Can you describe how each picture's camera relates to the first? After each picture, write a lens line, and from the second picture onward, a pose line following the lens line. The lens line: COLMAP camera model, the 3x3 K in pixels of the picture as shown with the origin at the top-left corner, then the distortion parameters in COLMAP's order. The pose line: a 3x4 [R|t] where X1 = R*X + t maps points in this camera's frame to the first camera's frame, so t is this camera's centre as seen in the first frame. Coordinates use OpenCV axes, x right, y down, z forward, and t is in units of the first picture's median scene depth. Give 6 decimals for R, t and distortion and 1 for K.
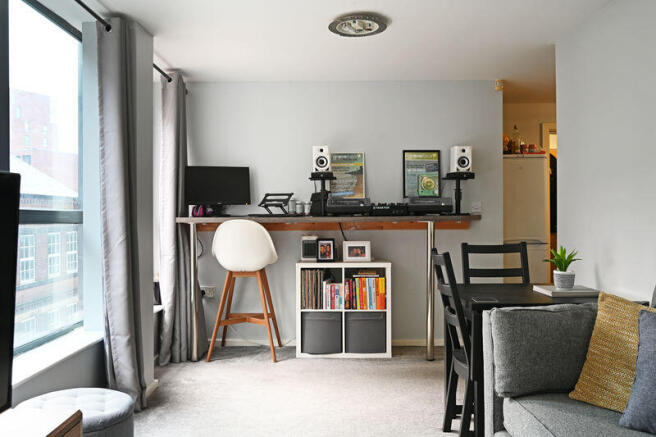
lens RADIAL K [[567.2, 0, 328.4], [0, 567.2, 217.8], [0, 0, 1]] dist [-0.018297, -0.001465]
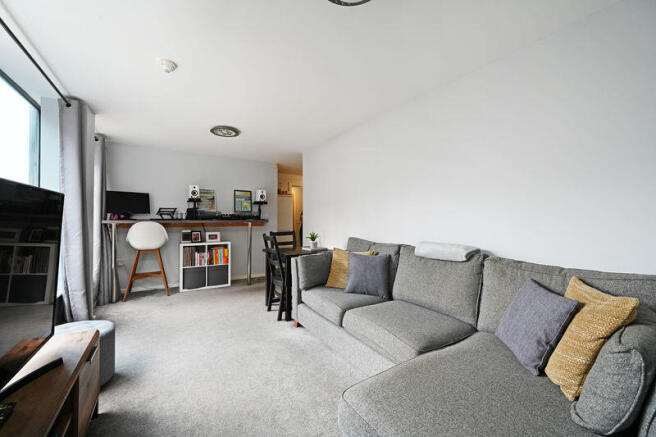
lens RADIAL K [[258.0, 0, 328.2], [0, 258.0, 219.4], [0, 0, 1]] dist [0.001478, -0.000198]
pose [[0.839772, 0.005743, 0.542909, -0.113679], [-0.001889, 0.999969, -0.007656, 0.001088], [-0.542937, 0.005403, 0.839756, -0.029601]]
